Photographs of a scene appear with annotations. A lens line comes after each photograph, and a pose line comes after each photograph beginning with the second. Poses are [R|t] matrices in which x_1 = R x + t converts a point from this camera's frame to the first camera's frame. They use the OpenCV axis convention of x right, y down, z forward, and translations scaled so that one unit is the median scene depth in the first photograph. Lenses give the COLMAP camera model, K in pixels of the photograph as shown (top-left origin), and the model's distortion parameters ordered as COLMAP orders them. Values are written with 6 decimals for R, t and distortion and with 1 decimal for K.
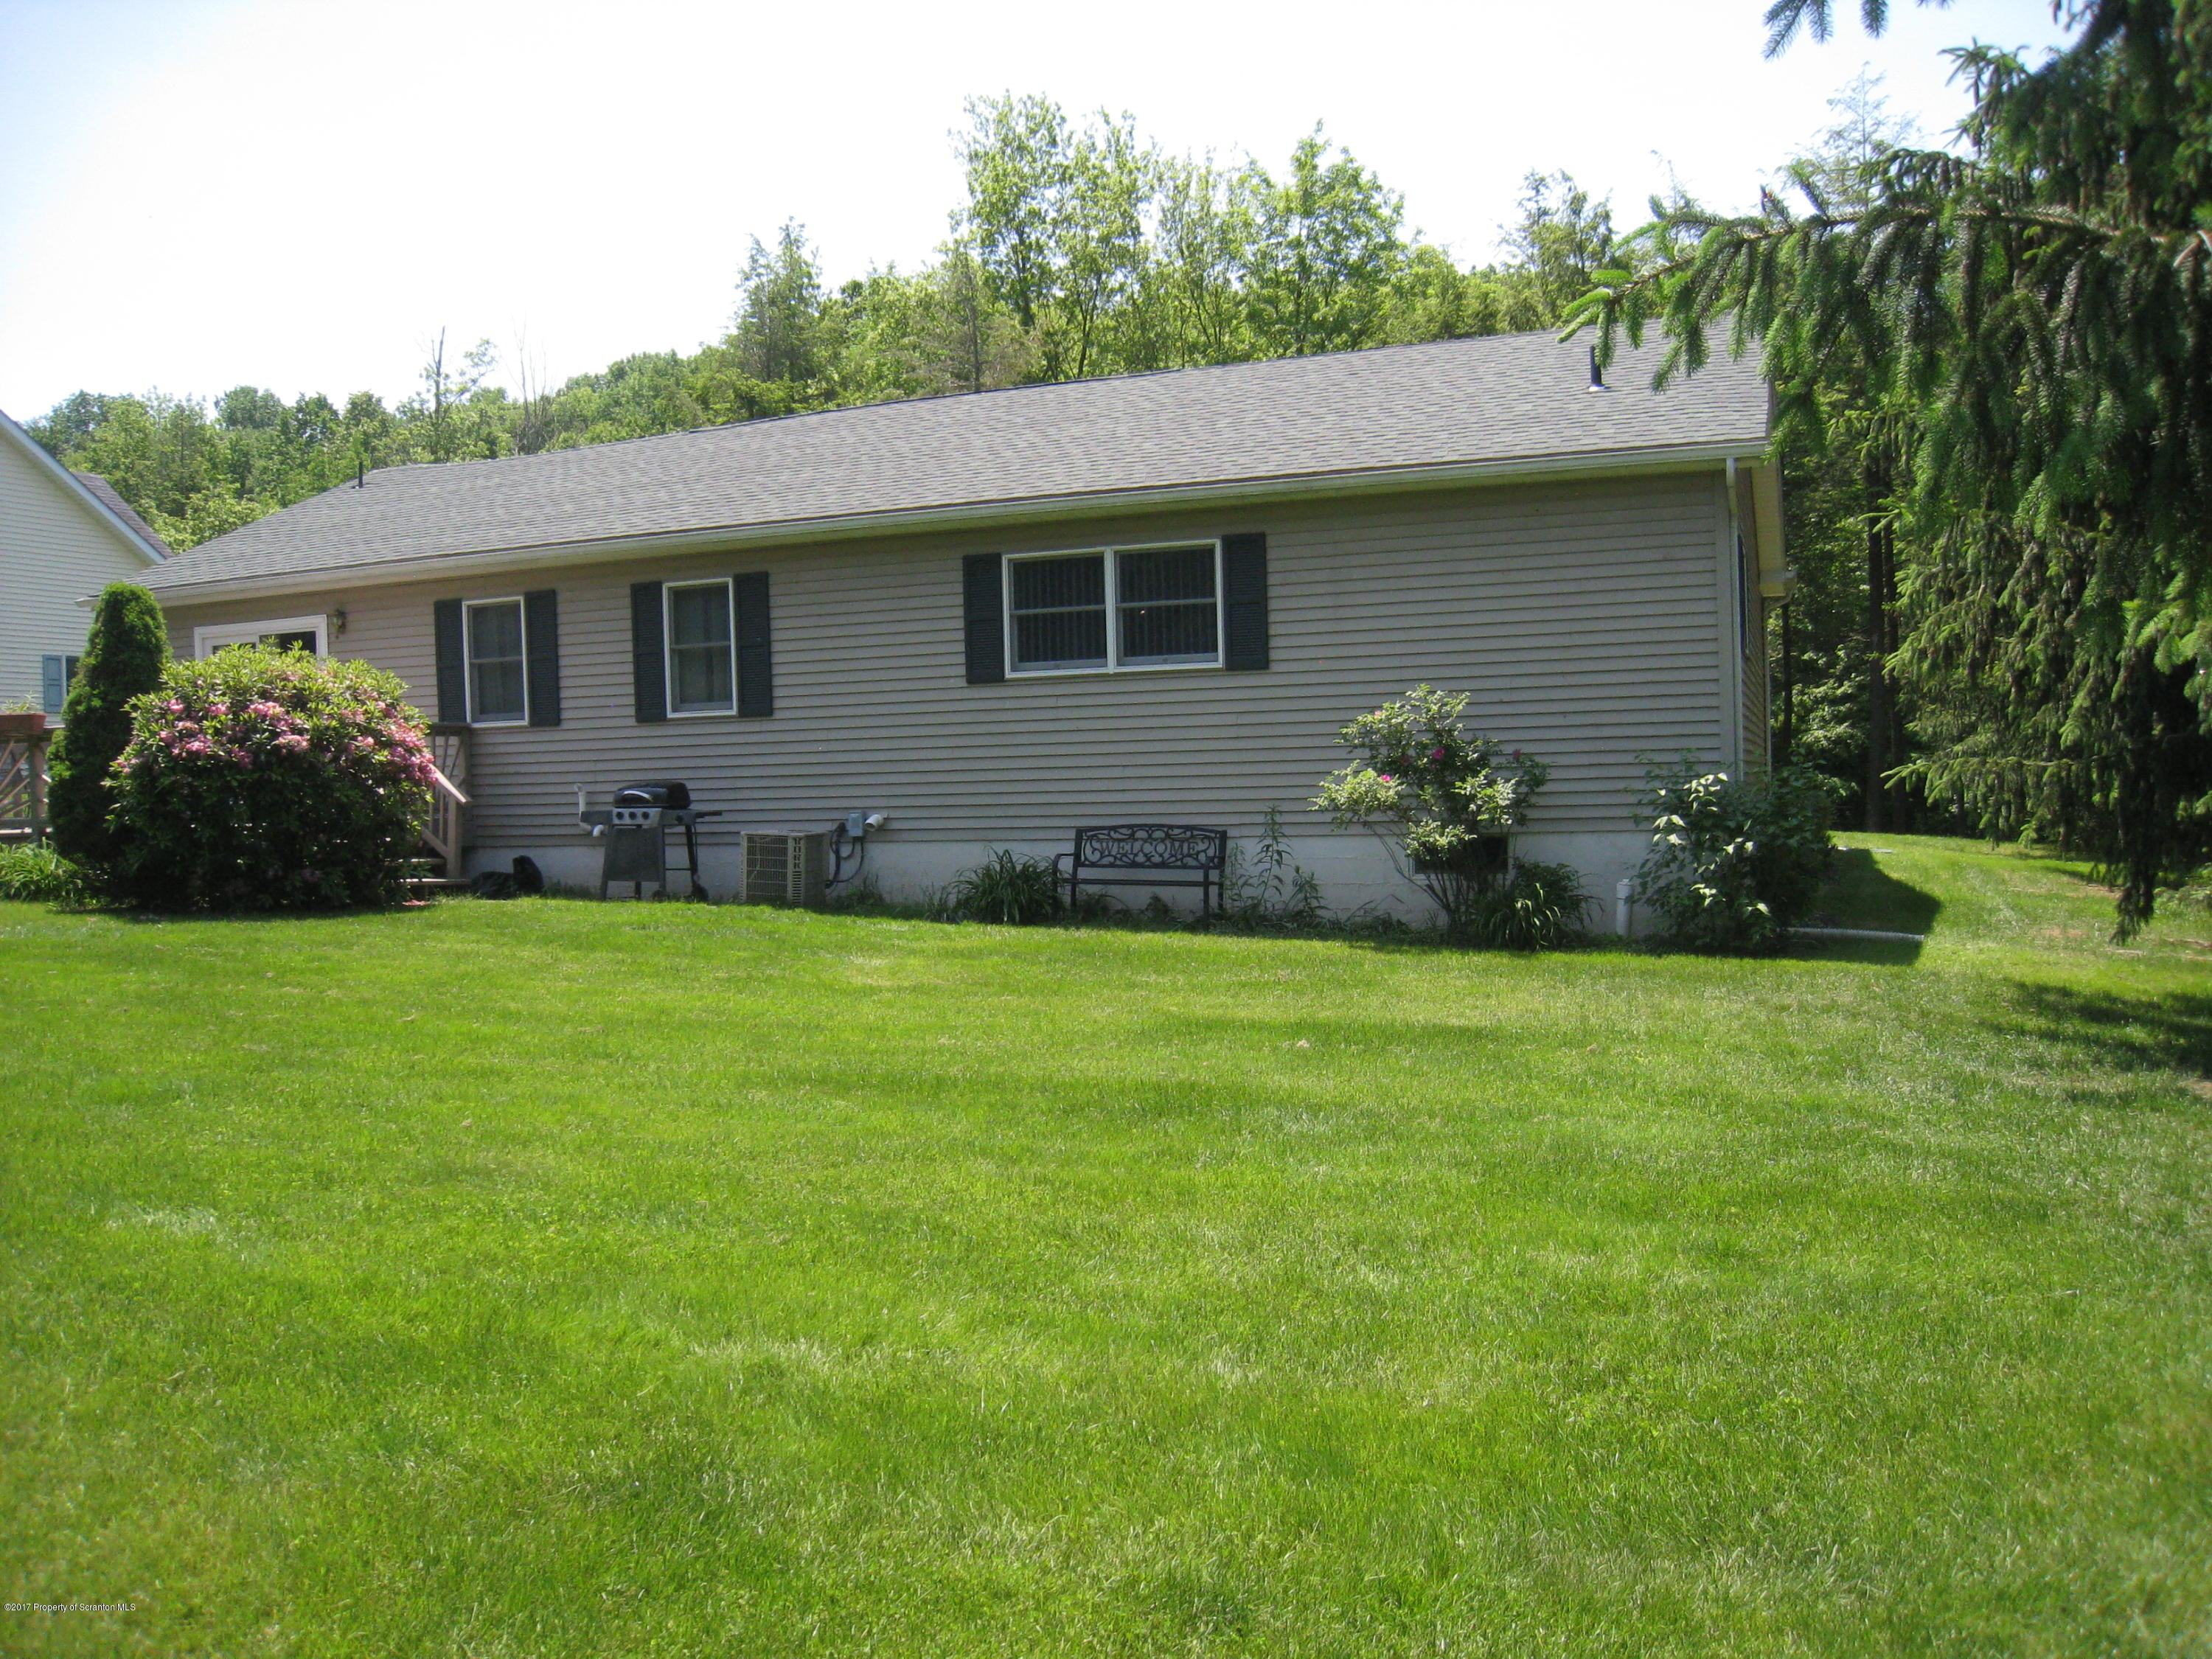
lens RADIAL K [[1805.4, 0, 1123.3], [0, 1805.4, 827.7], [0, 0, 1]] dist [-0.166168, 0.110421]
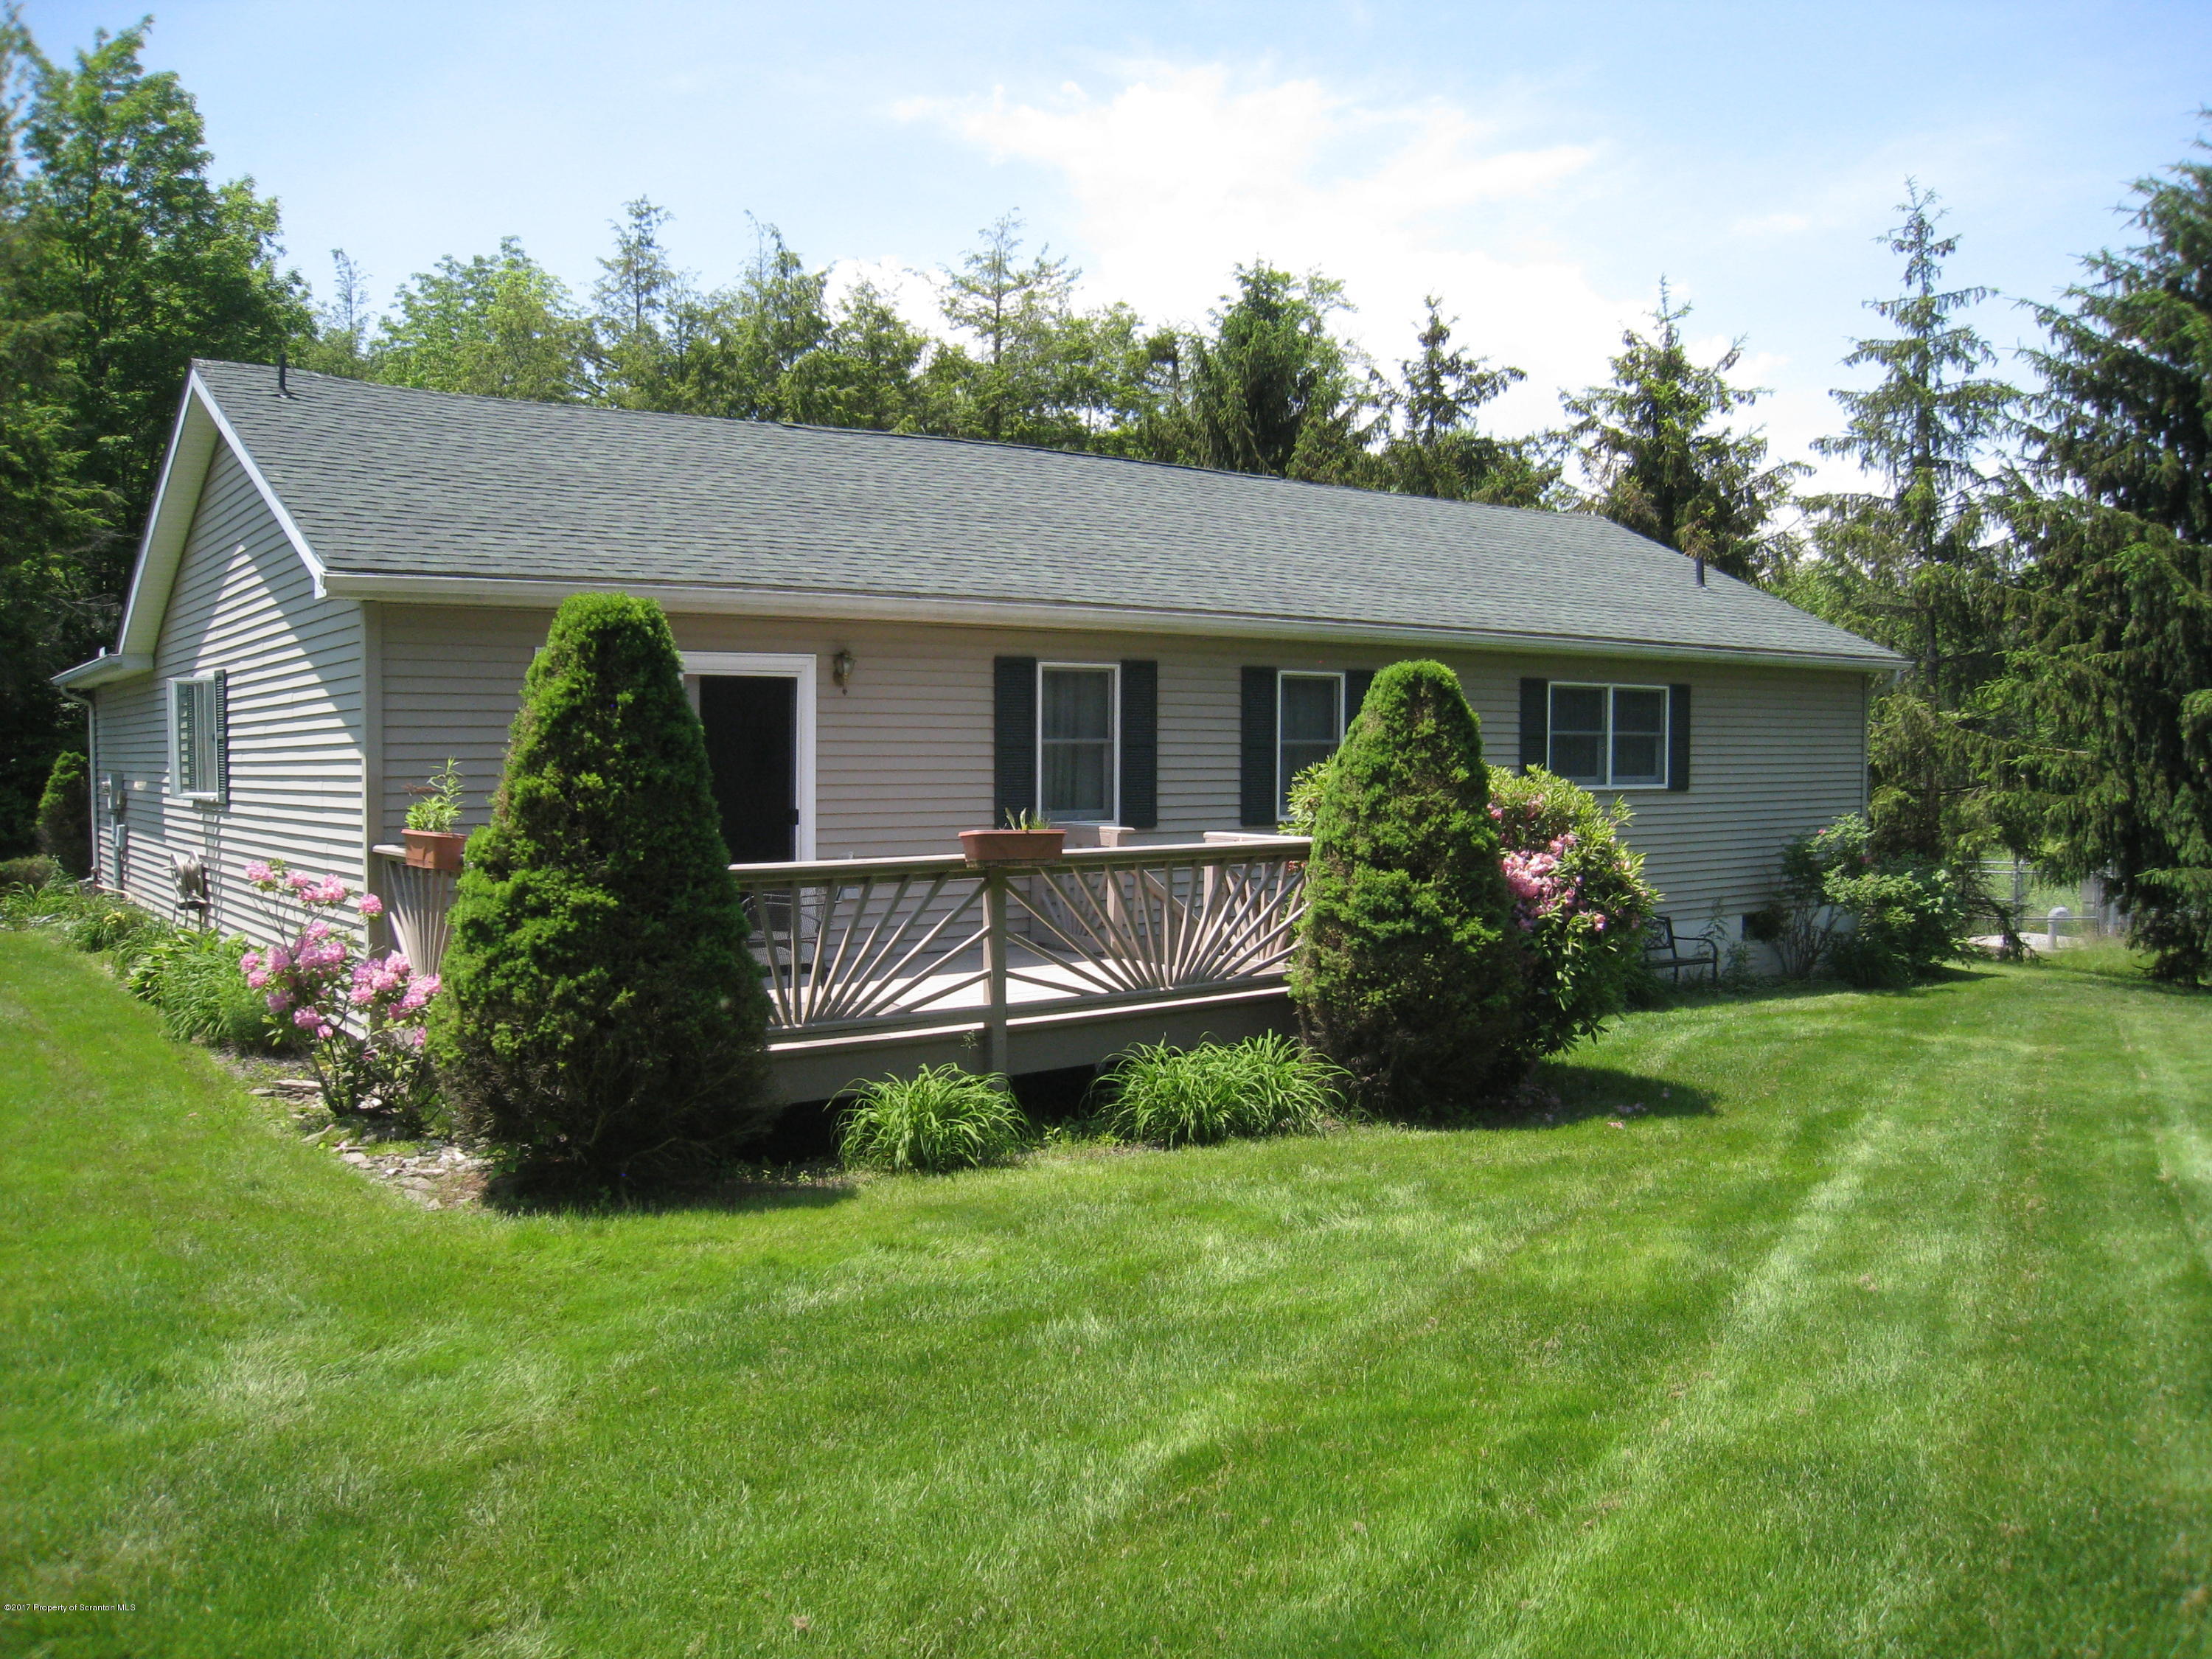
lens RADIAL K [[1805.4, 0, 1123.3], [0, 1805.4, 827.7], [0, 0, 1]] dist [-0.166168, 0.110421]
pose [[0.531441, 0.017721, 0.846910, -1.002382], [0.056216, 0.996839, -0.056134, -0.013124], [-0.845228, 0.077442, 0.528765, 0.572903]]
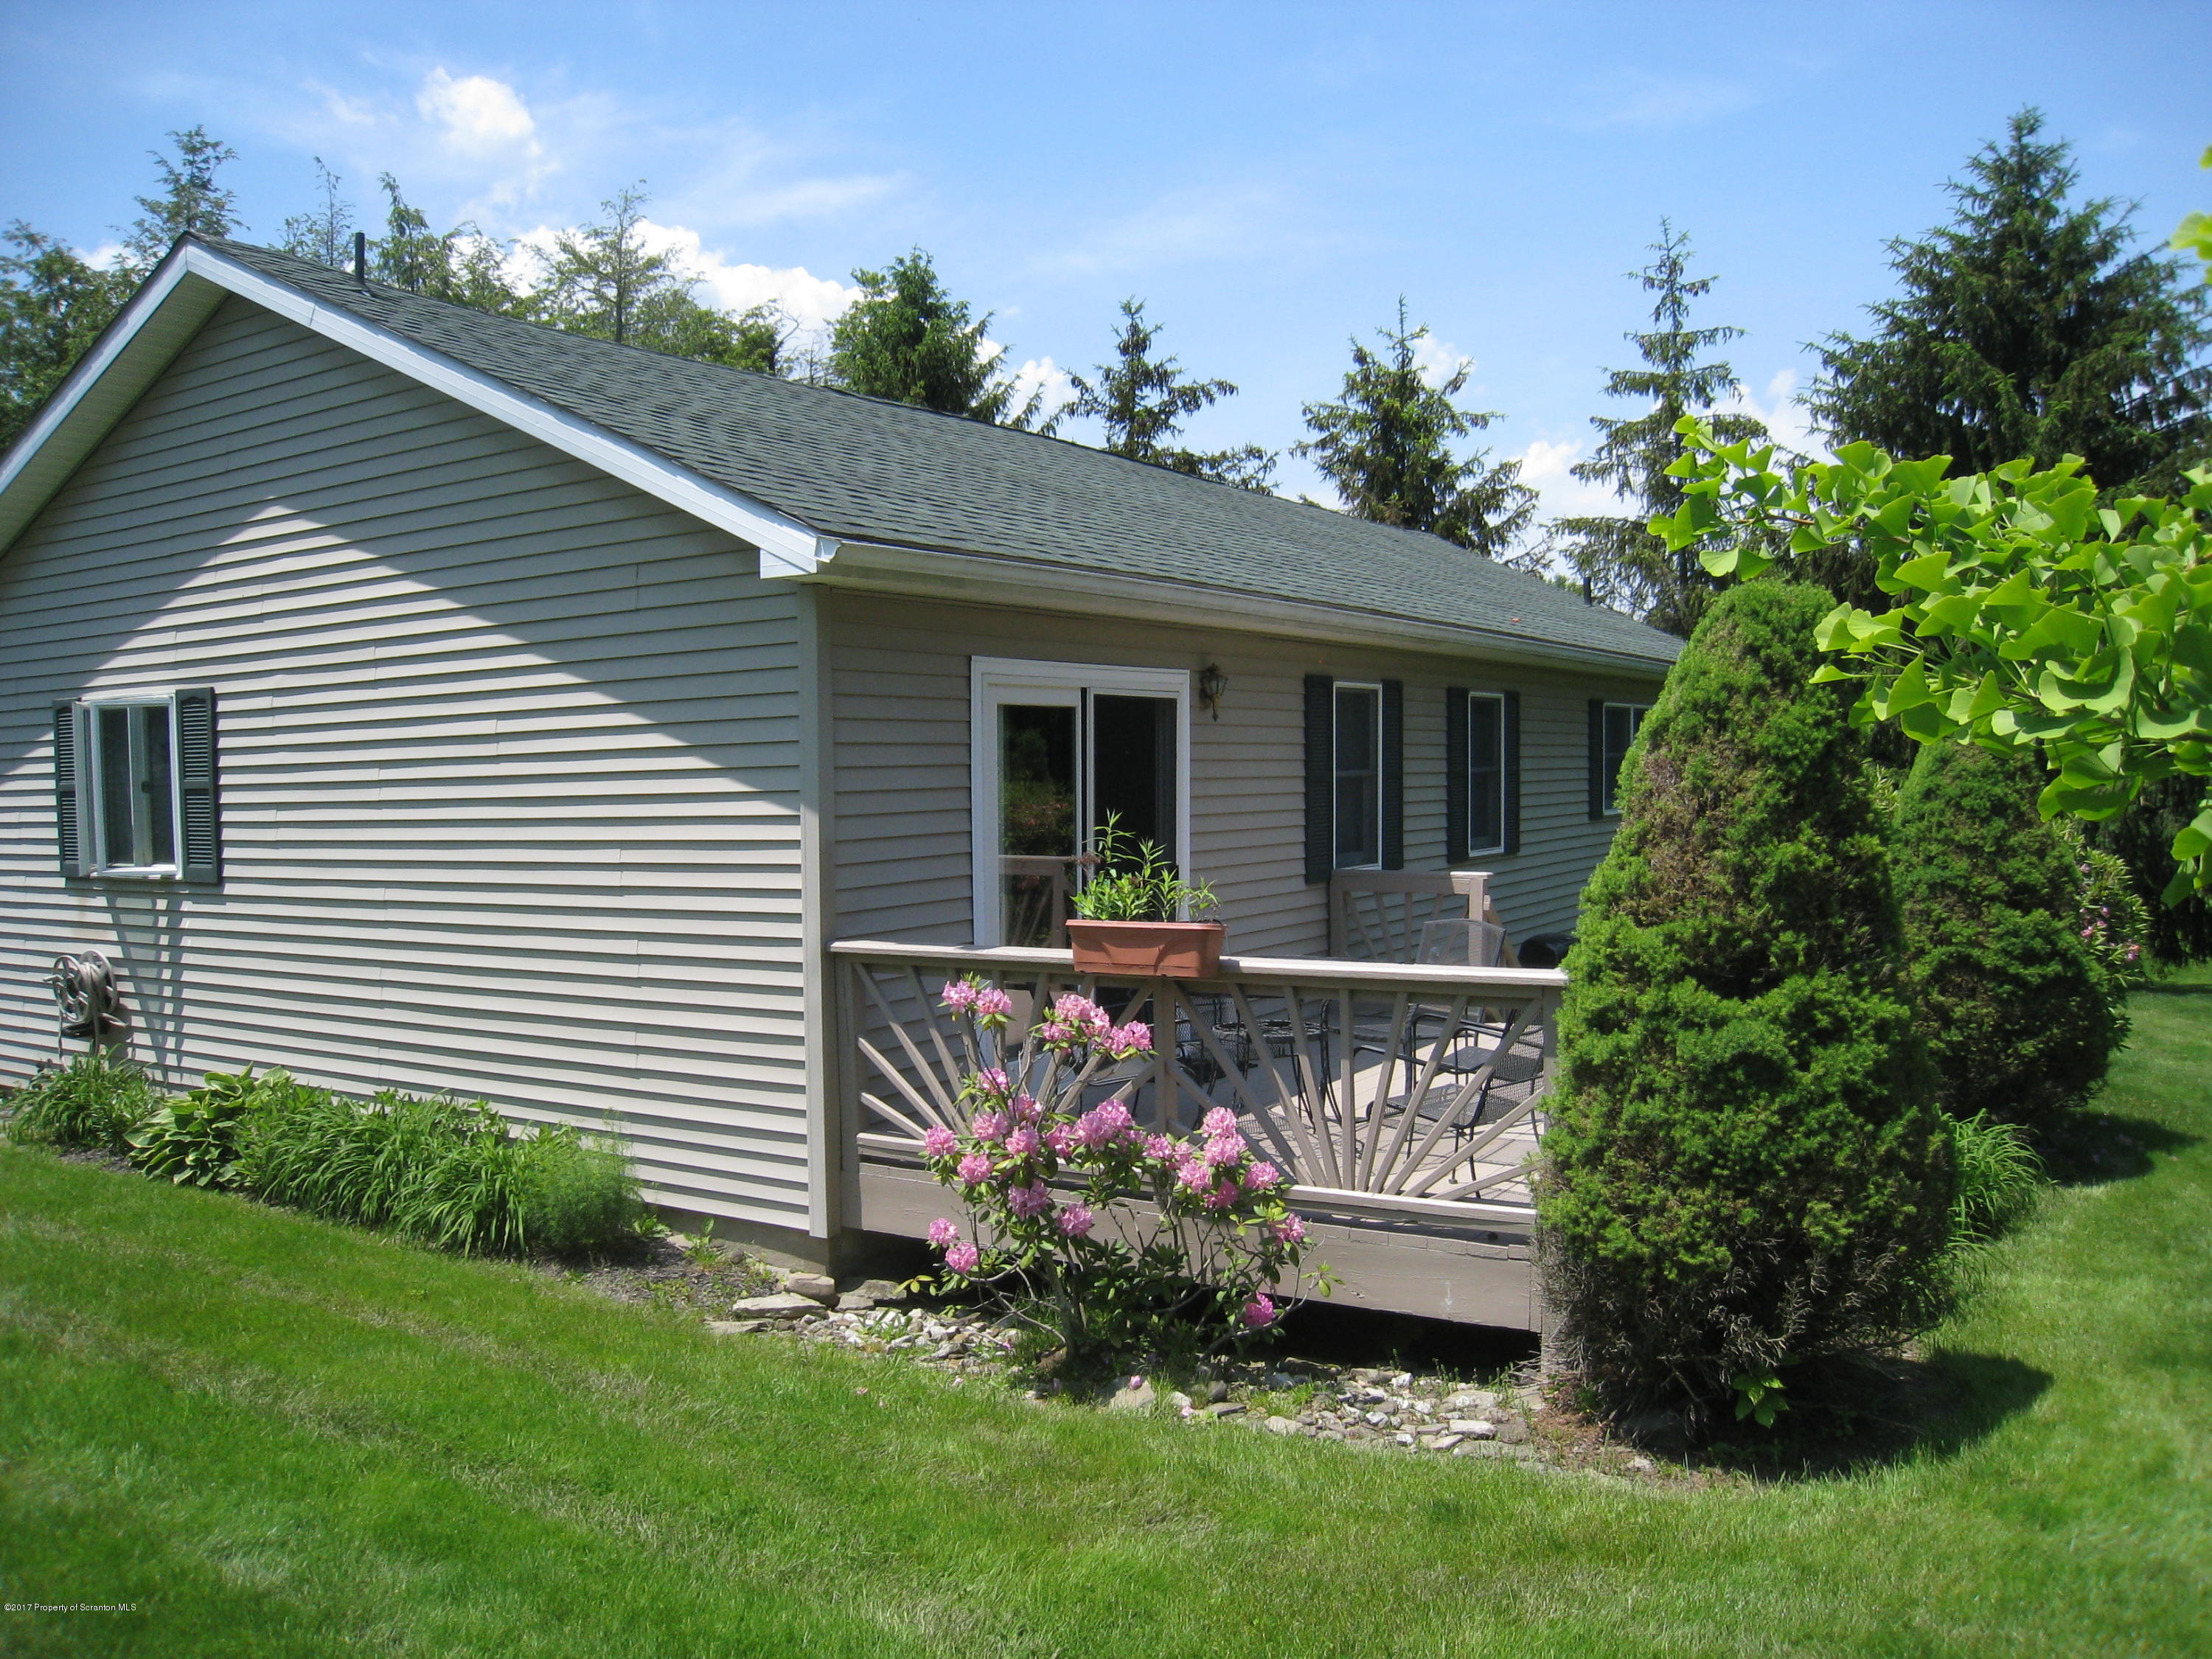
lens RADIAL K [[1805.4, 0, 1123.3], [0, 1805.4, 827.7], [0, 0, 1]] dist [-0.166168, 0.110421]
pose [[0.196184, 0.017238, 0.980416, -1.028133], [0.104234, 0.993814, -0.038331, -0.058177], [-0.975011, 0.109712, 0.193174, 0.953495]]
